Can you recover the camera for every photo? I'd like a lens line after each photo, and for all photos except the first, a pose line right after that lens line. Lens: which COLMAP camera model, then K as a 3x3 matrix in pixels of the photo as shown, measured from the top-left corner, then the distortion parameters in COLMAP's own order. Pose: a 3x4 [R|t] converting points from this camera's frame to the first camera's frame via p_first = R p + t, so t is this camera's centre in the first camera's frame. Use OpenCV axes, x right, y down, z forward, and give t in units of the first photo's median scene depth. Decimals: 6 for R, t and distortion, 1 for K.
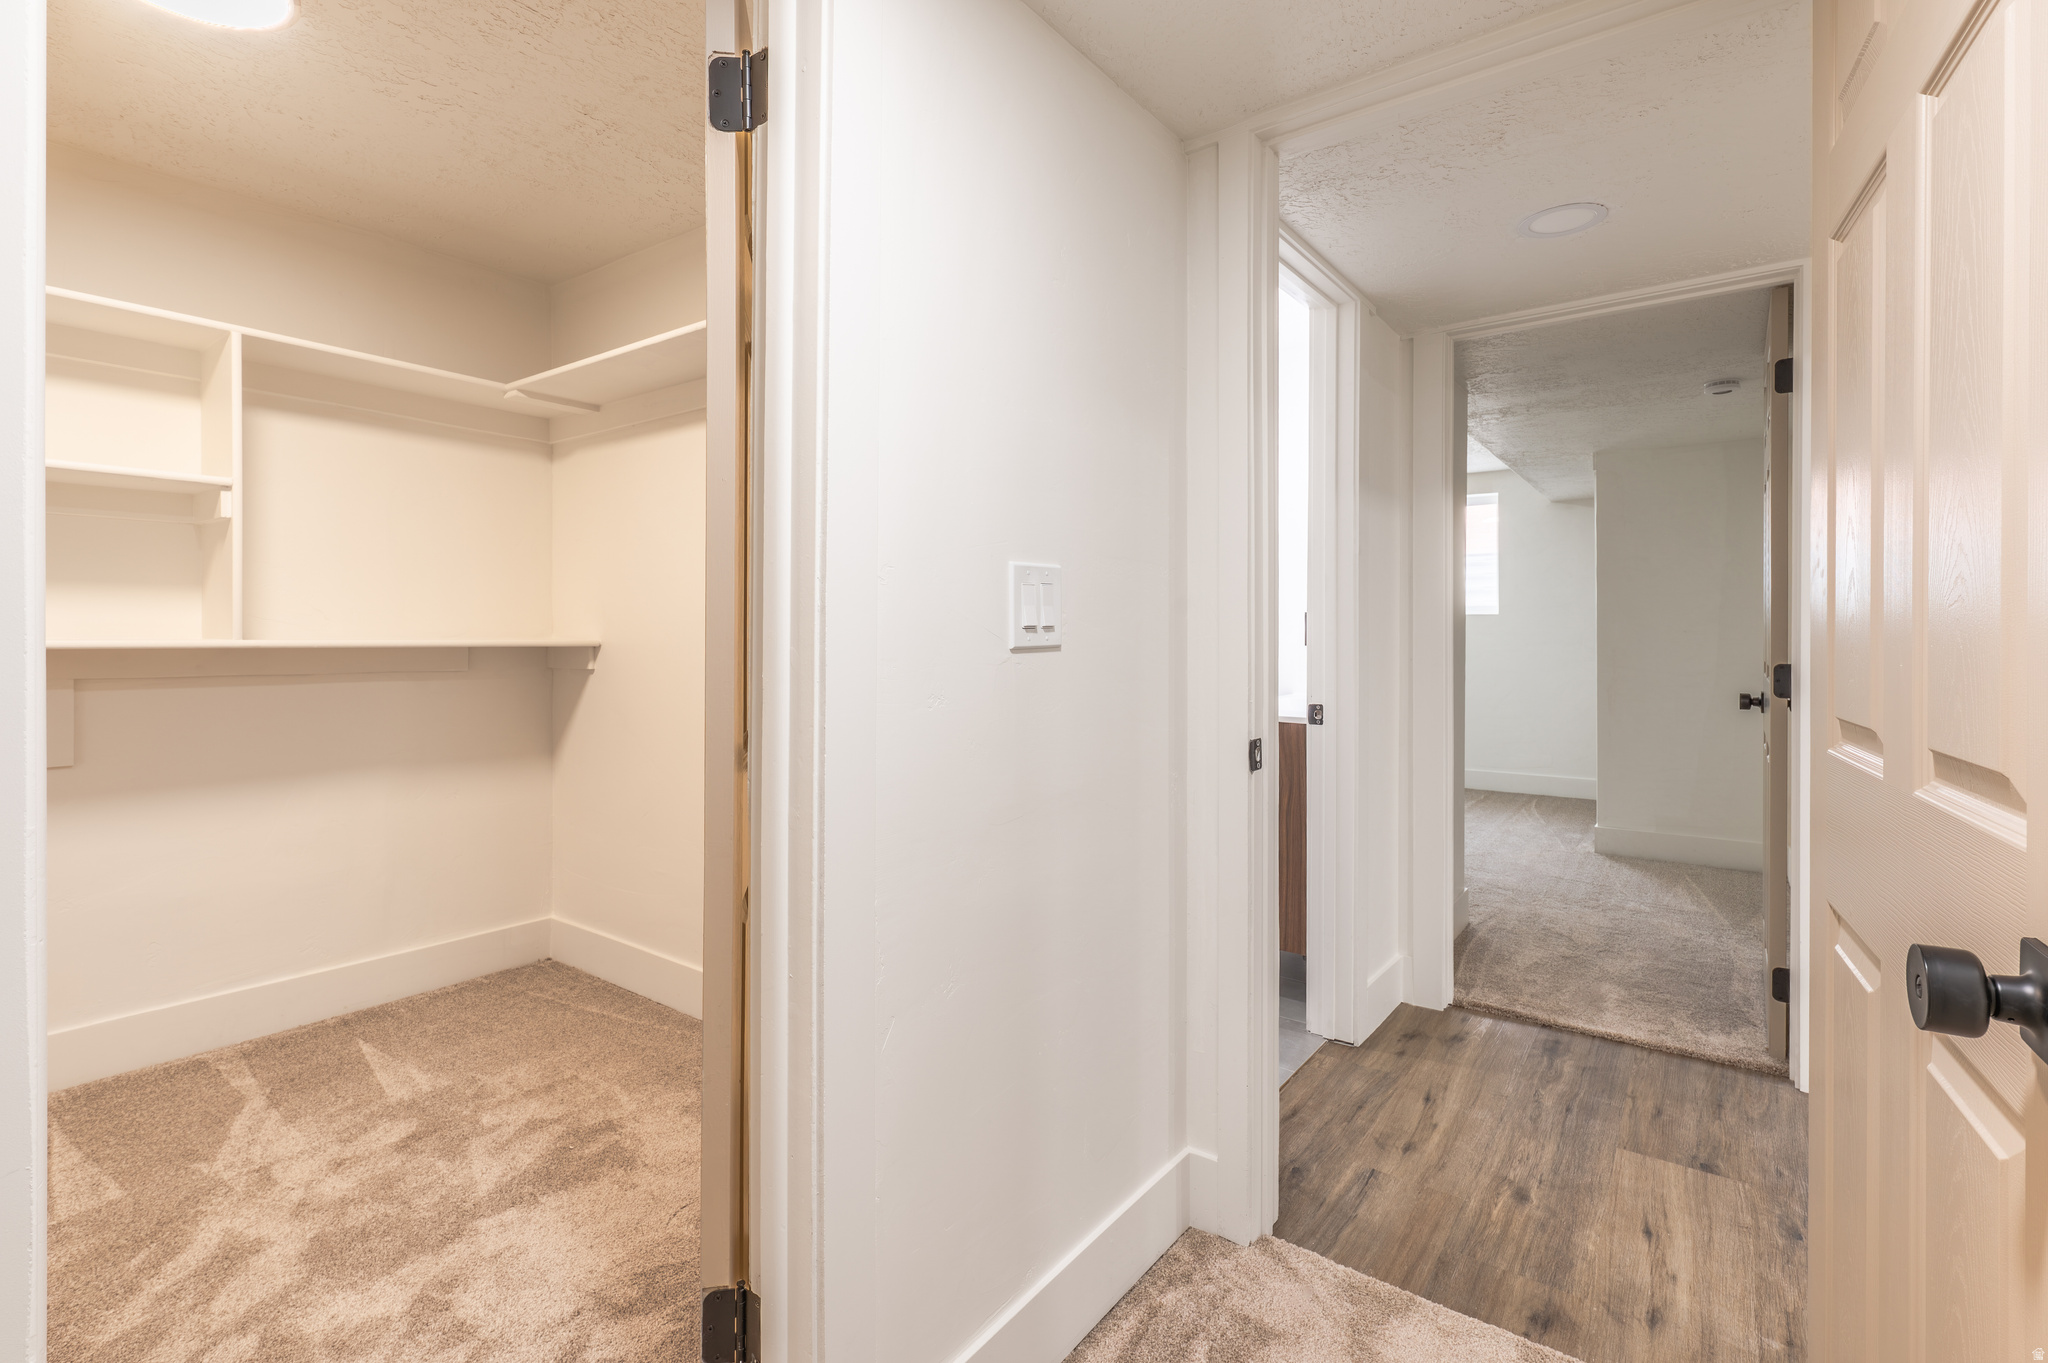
lens RADIAL K [[942.1, 0, 1026.2], [0, 942.1, 653.9], [0, 0, 1]] dist [0.001264, -0.001439]
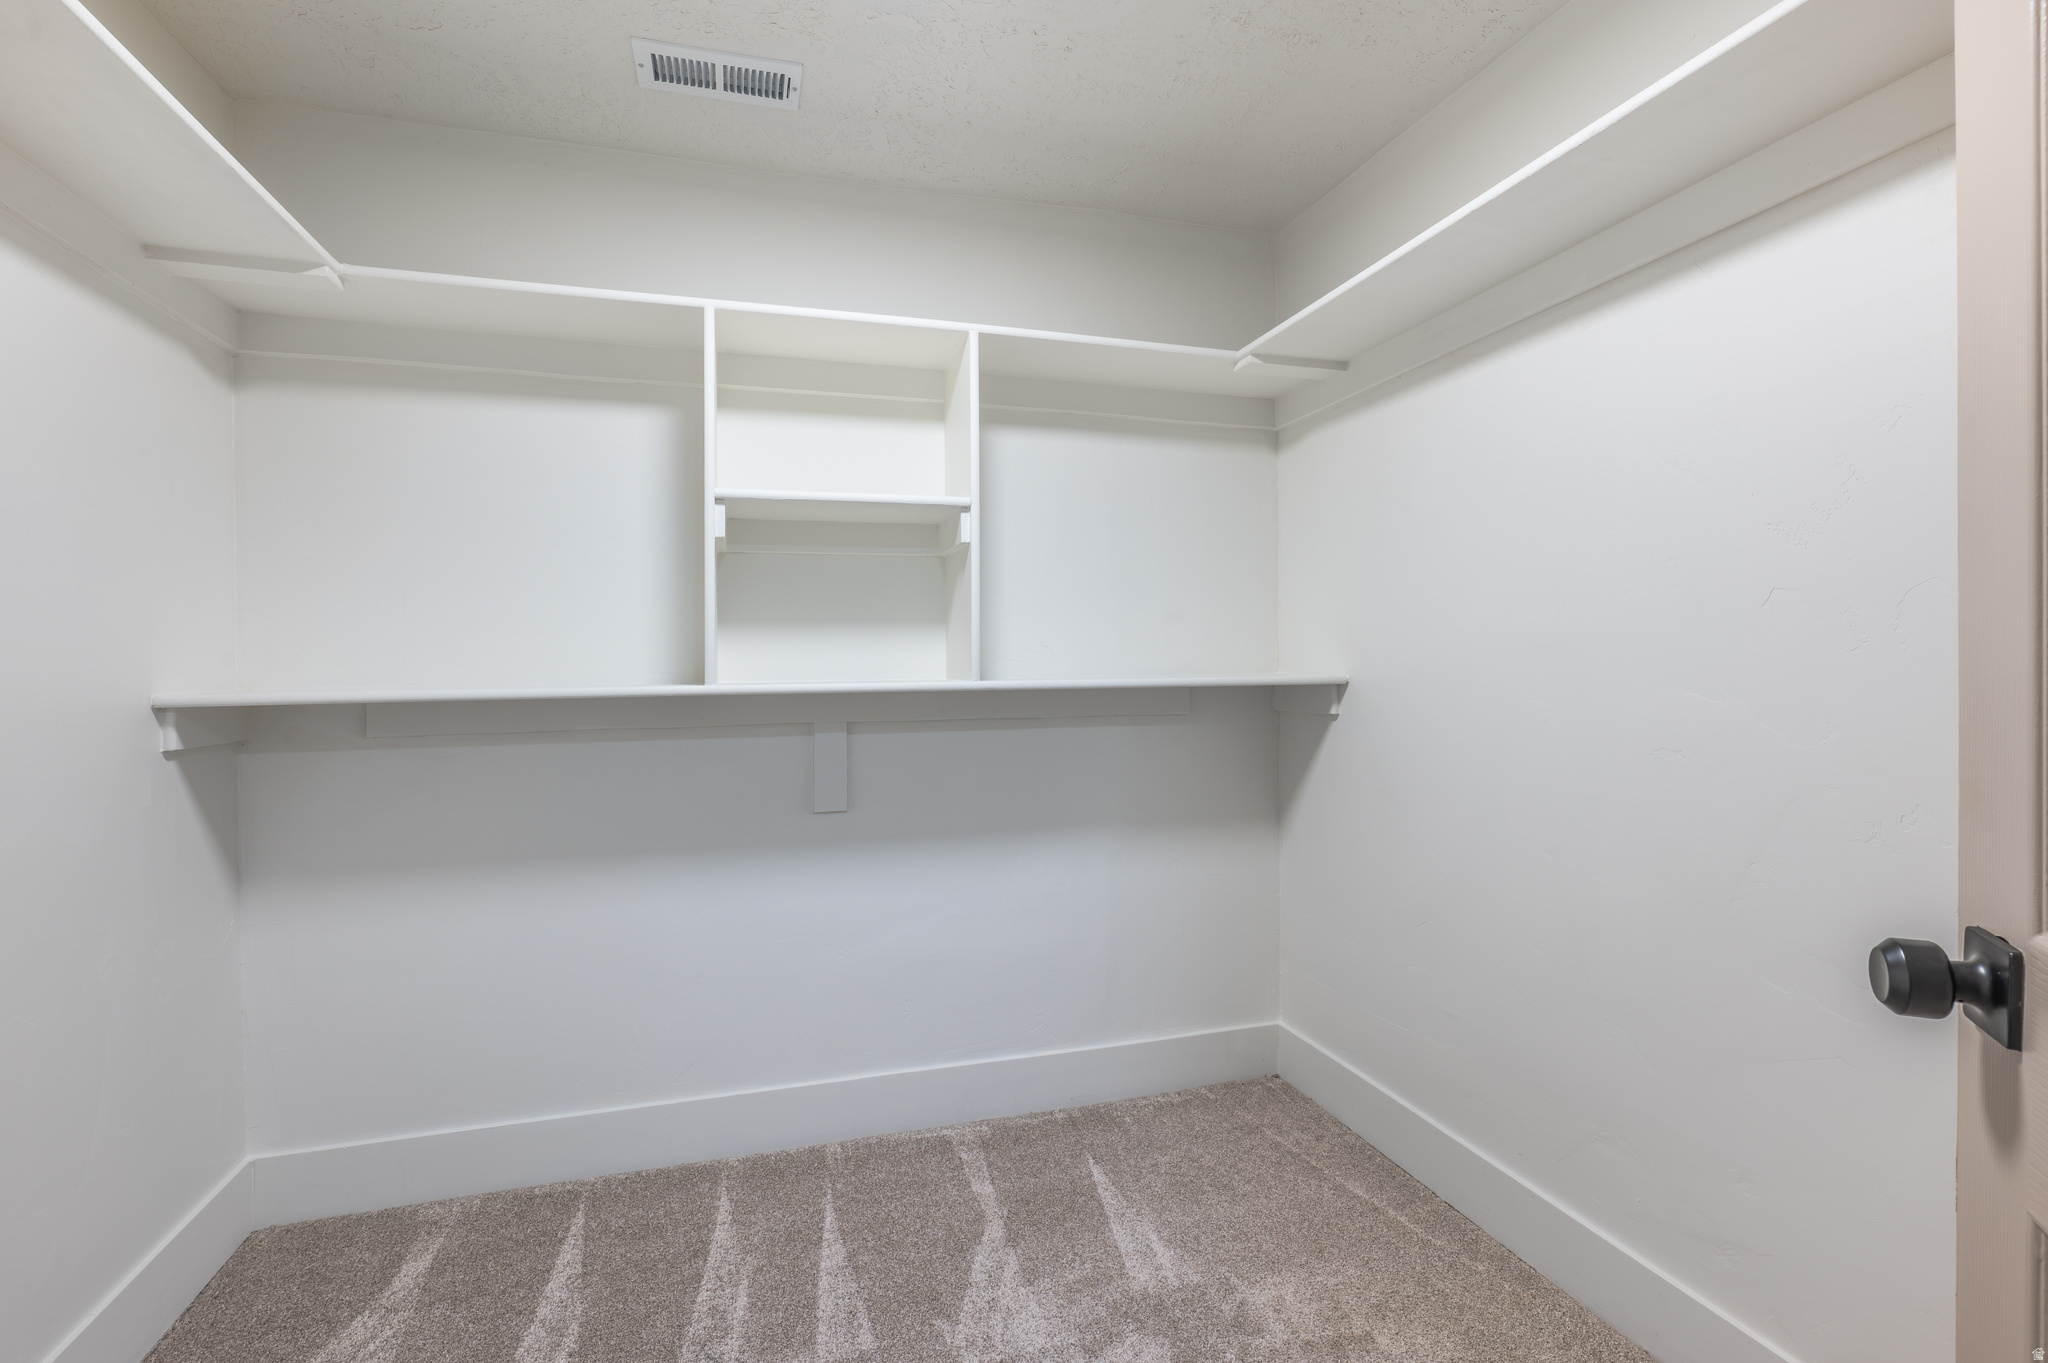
lens RADIAL K [[942.1, 0, 1026.2], [0, 942.1, 653.9], [0, 0, 1]] dist [0.001264, -0.001439]
pose [[0.801530, -0.023847, -0.597479, -0.255292], [0.005083, 0.999440, -0.033072, -0.010350], [0.597933, 0.023472, 0.801203, 0.301347]]
